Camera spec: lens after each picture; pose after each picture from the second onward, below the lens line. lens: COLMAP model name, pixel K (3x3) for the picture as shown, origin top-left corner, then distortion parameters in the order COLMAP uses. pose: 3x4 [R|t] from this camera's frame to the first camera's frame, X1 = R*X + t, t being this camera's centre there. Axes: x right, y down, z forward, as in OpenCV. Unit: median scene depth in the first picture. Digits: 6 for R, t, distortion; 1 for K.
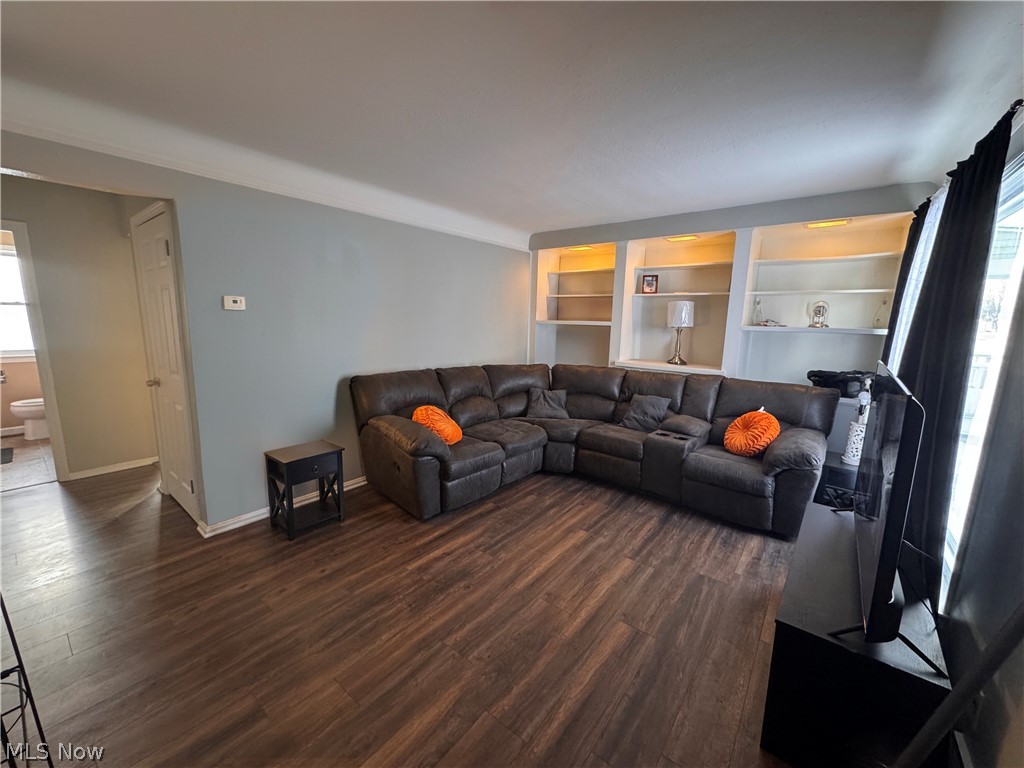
lens RADIAL K [[407.7, 0, 511.3], [0, 407.7, 387.4], [0, 0, 1]] dist [-0.005667, 0.000489]
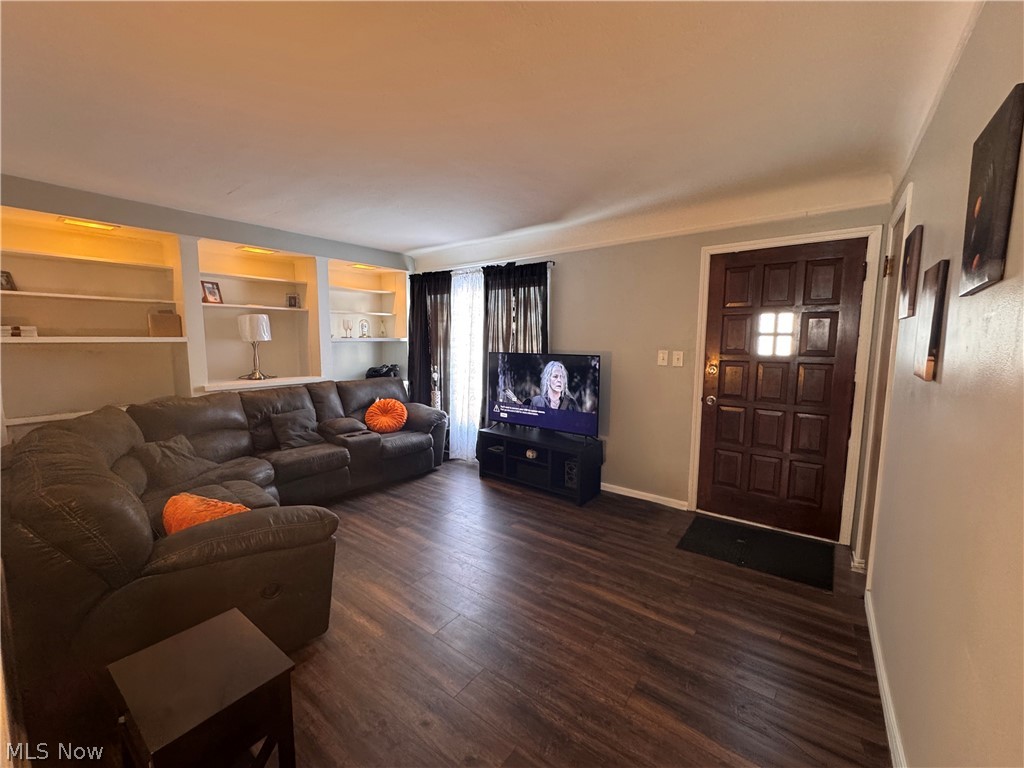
lens RADIAL K [[407.7, 0, 512.9], [0, 407.7, 380.5], [0, 0, 1]] dist [-0.005667, 0.000489]
pose [[-0.027561, -0.123272, 0.991990, -0.642029], [0.161907, 0.978713, 0.126120, -0.089793], [-0.986421, 0.164086, -0.007016, 0.479215]]
